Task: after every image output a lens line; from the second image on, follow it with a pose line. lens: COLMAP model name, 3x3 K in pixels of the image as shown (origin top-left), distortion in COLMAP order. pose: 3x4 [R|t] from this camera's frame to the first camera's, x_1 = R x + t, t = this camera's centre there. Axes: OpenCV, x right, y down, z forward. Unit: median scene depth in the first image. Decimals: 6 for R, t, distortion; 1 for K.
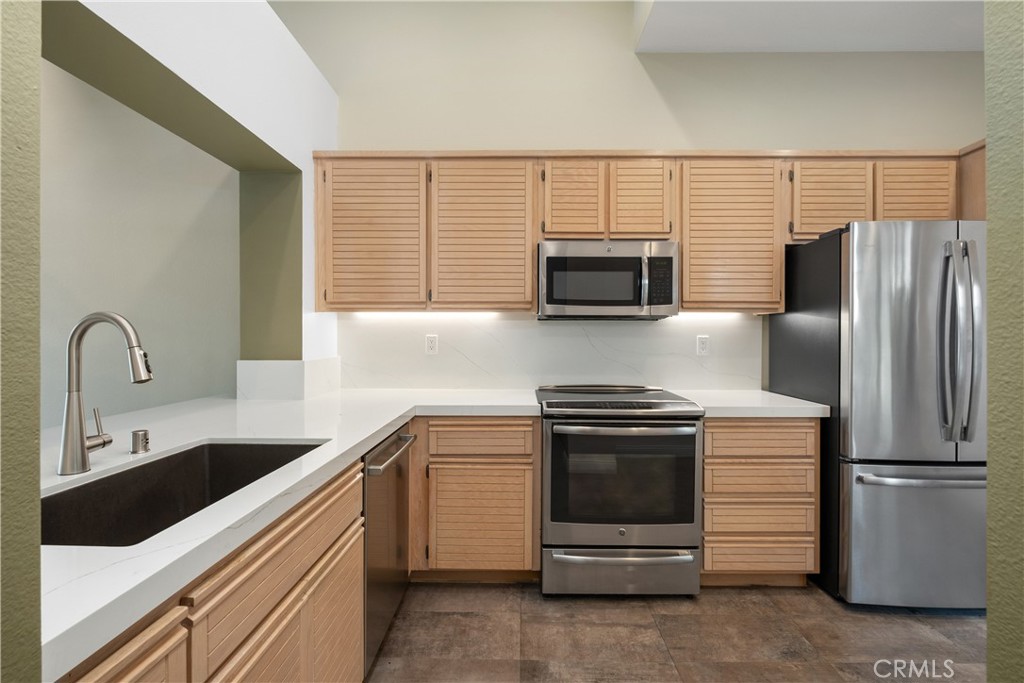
lens RADIAL K [[443.0, 0, 518.6], [0, 443.0, 335.2], [0, 0, 1]] dist [-0.009586, 0.001859]
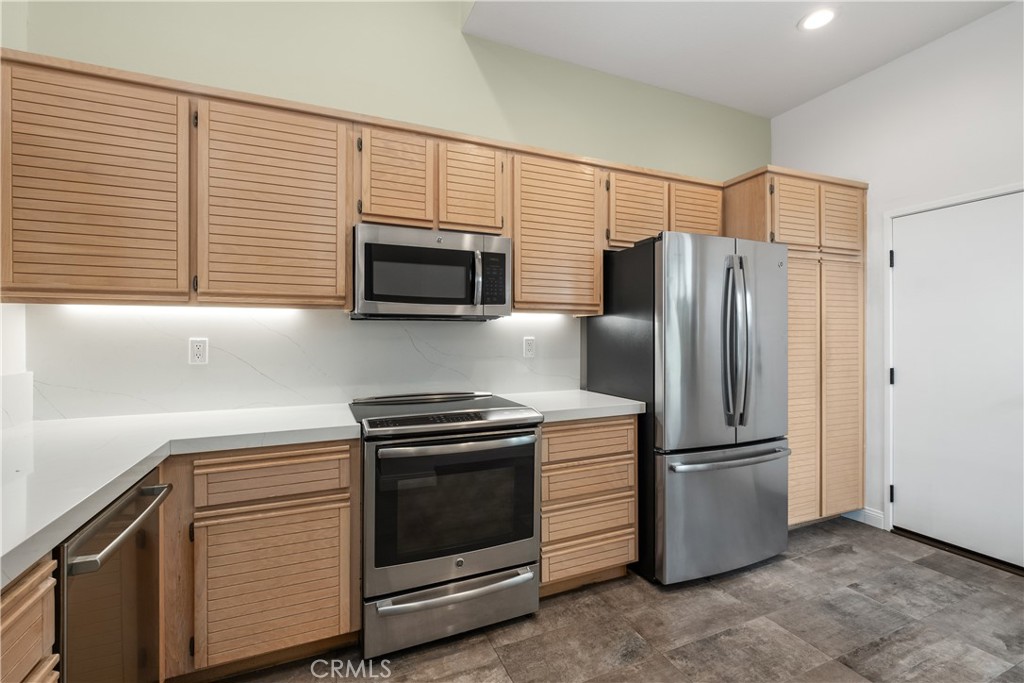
lens RADIAL K [[443.0, 0, 511.5], [0, 443.0, 335.0], [0, 0, 1]] dist [-0.009586, 0.001859]
pose [[0.912065, -0.003004, 0.410034, -0.028379], [0.005493, 0.999973, -0.004891, 0.000152], [-0.410008, 0.006713, 0.912057, 0.150609]]
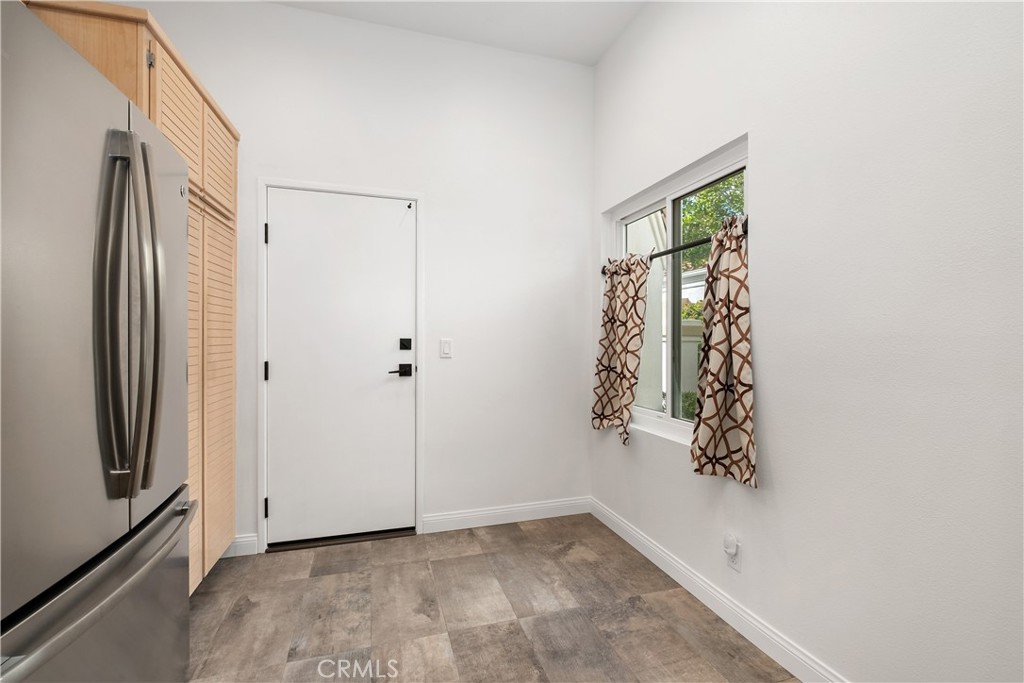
lens RADIAL K [[443.0, 0, 504.5], [0, 443.0, 343.2], [0, 0, 1]] dist [-0.009586, 0.001859]
pose [[-0.296704, -0.013828, 0.954870, 0.285883], [-0.002282, 0.999903, 0.013771, 0.034227], [-0.954967, 0.001907, -0.296706, 0.633027]]
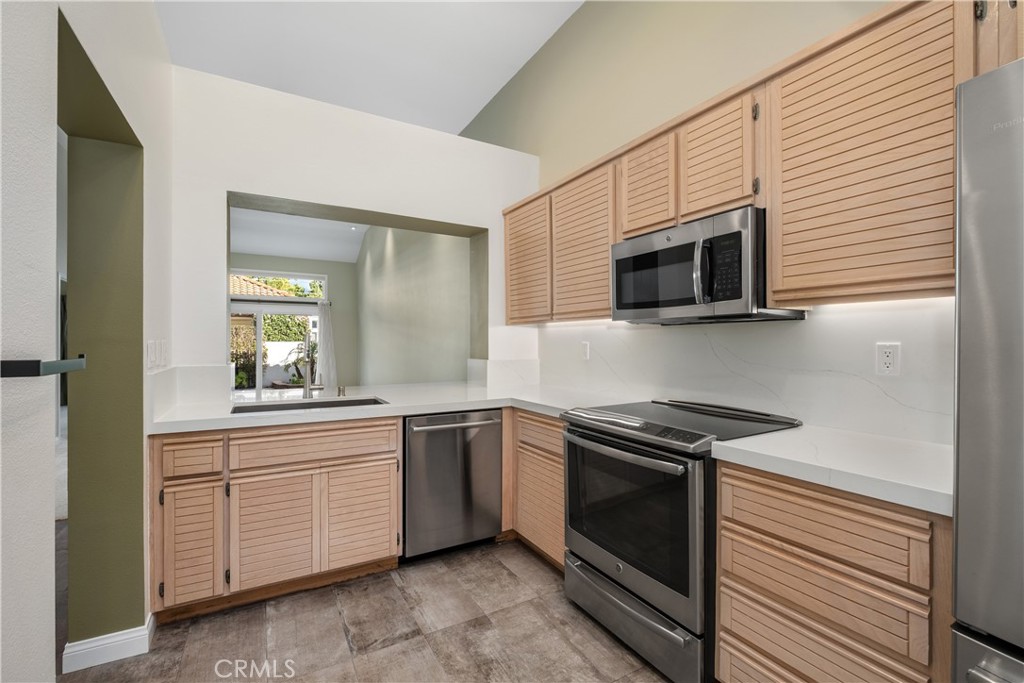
lens RADIAL K [[443.0, 0, 507.5], [0, 443.0, 341.3], [0, 0, 1]] dist [-0.009586, 0.001859]
pose [[0.500653, -0.003650, -0.865641, 0.838807], [-0.000382, 0.999990, -0.004438, 0.002658], [0.865648, 0.002552, 0.500646, 0.354501]]
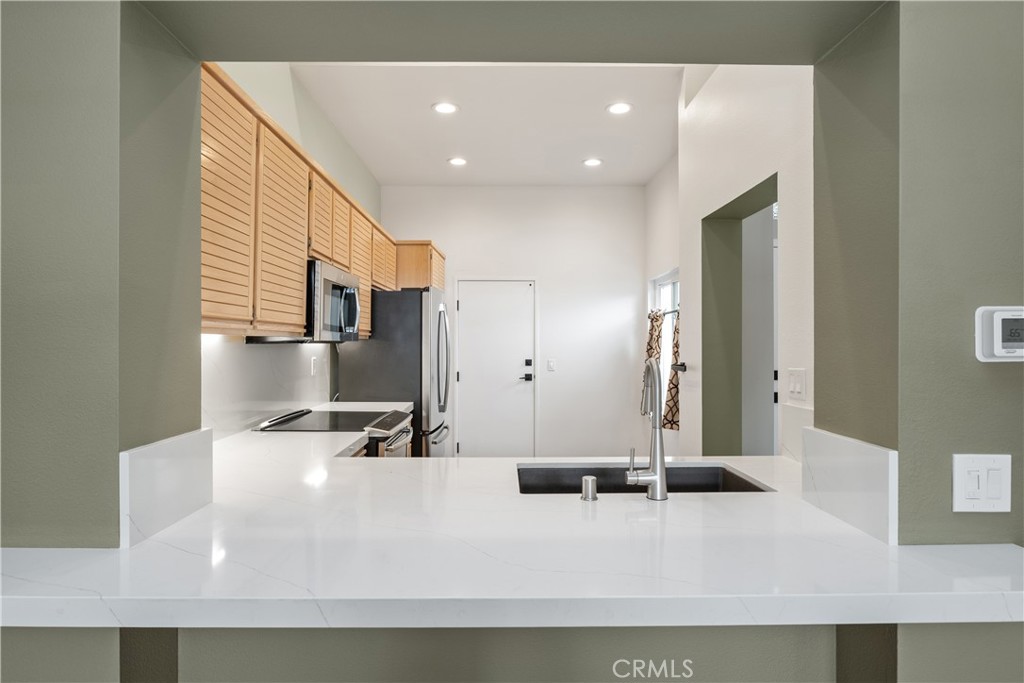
lens RADIAL K [[566.8, 0, 512.5], [0, 566.8, 342.6], [0, 0, 1]] dist [-0.003822, -0.000500]
pose [[-0.034327, -0.001362, 0.999410, -1.241889], [0.001407, 0.999998, 0.001411, -0.047706], [-0.999410, 0.001455, -0.034325, 0.704574]]
